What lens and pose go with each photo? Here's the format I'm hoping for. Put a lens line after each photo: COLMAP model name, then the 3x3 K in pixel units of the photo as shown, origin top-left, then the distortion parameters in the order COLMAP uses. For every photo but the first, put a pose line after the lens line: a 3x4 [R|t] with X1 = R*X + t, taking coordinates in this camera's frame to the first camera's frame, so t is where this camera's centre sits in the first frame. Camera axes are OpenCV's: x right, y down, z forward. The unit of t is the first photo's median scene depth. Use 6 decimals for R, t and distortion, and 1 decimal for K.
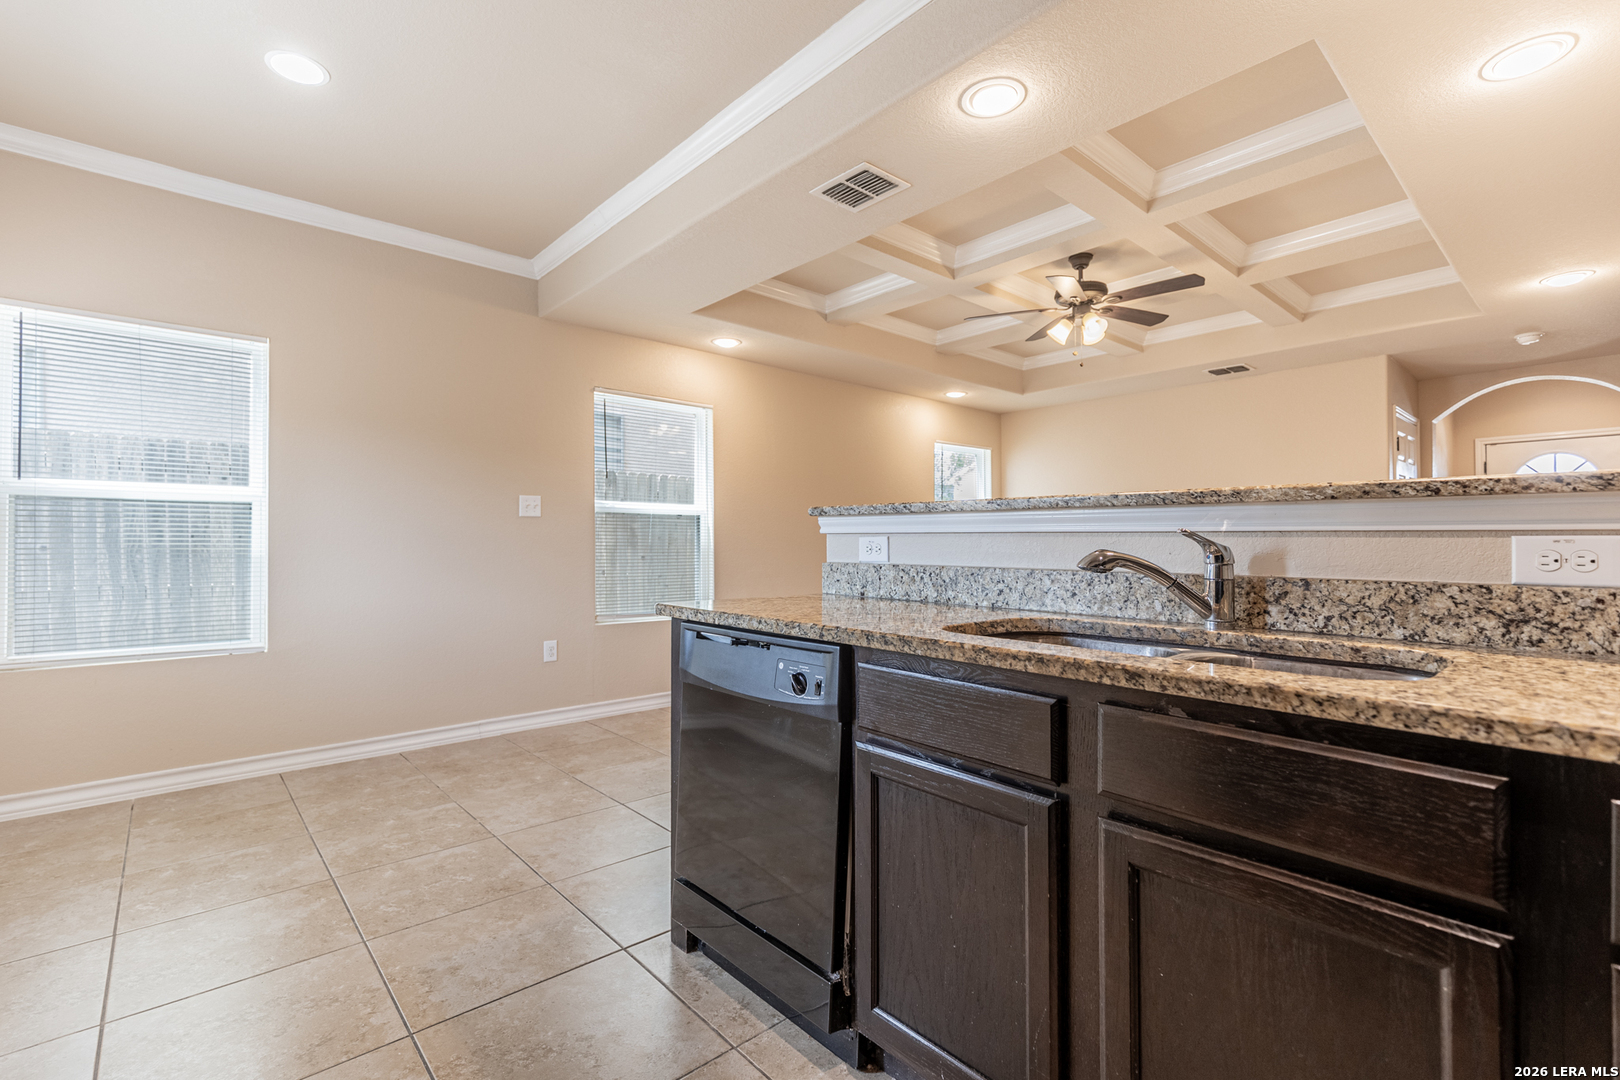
lens RADIAL K [[727.9, 0, 815.0], [0, 727.9, 536.8], [0, 0, 1]] dist [0.008628, -0.001423]
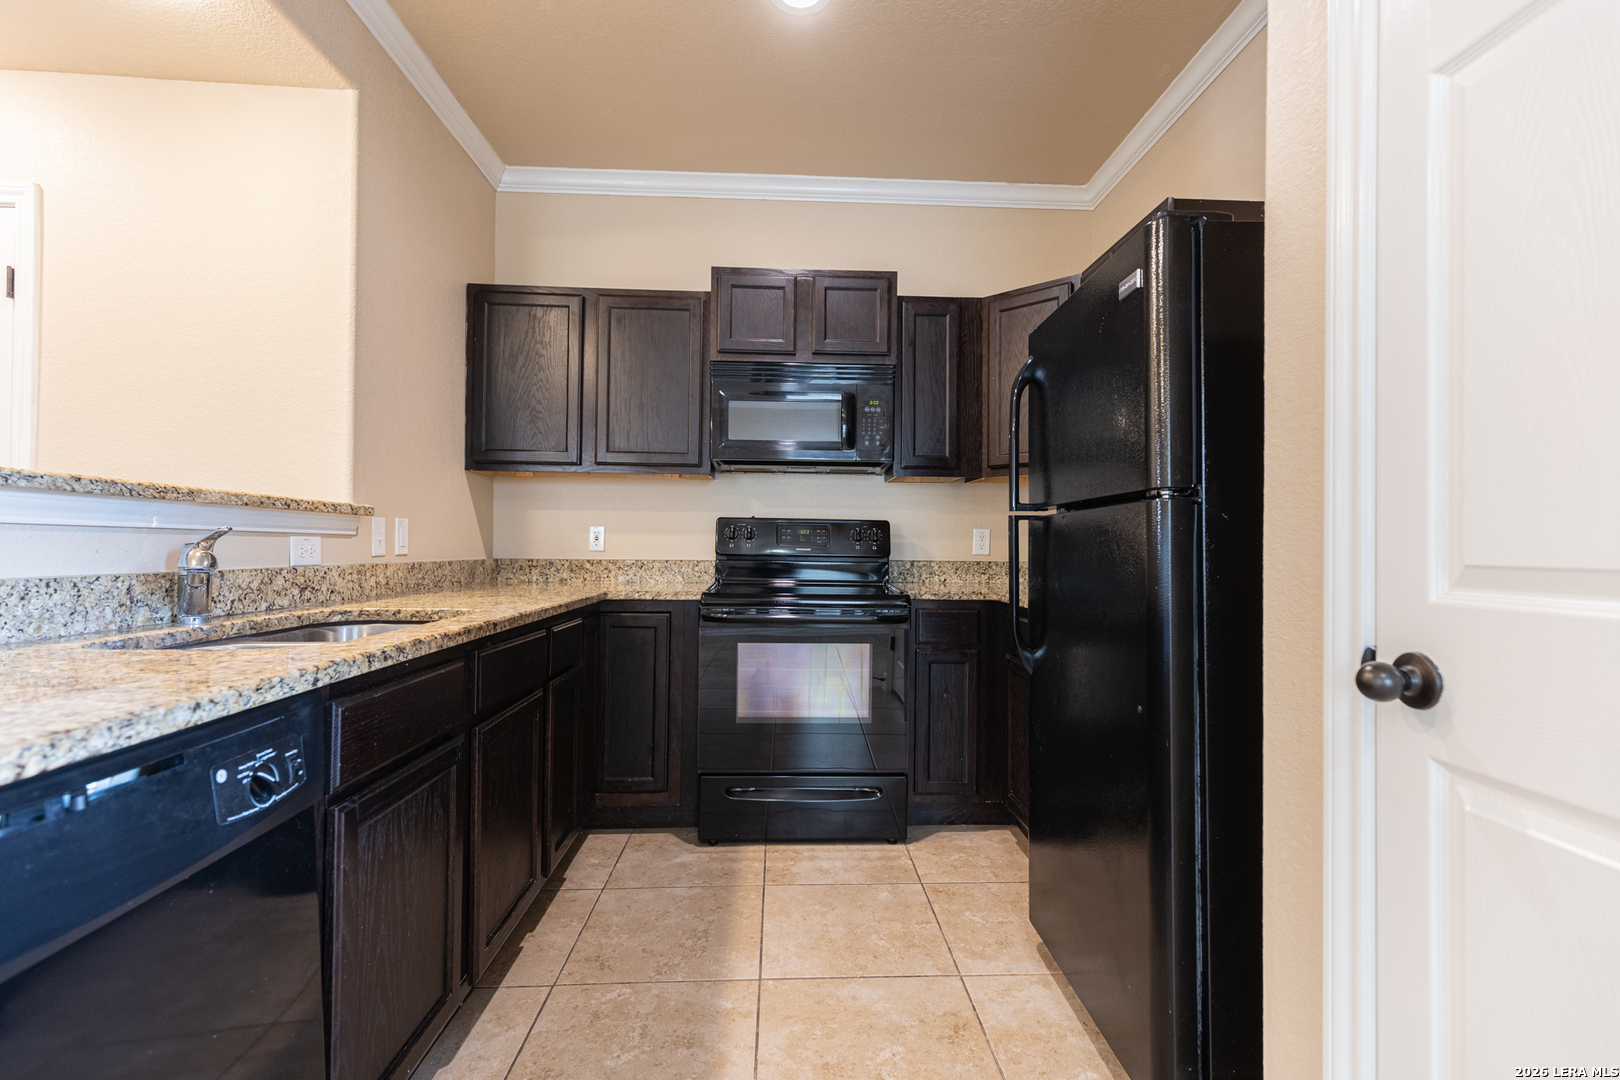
lens RADIAL K [[727.9, 0, 810.3], [0, 727.9, 536.5], [0, 0, 1]] dist [0.008628, -0.001423]
pose [[-0.775910, -0.000556, 0.630844, -0.547805], [-0.015281, 0.999723, -0.017913, 0.006117], [-0.630659, -0.023538, -0.775703, 0.892167]]
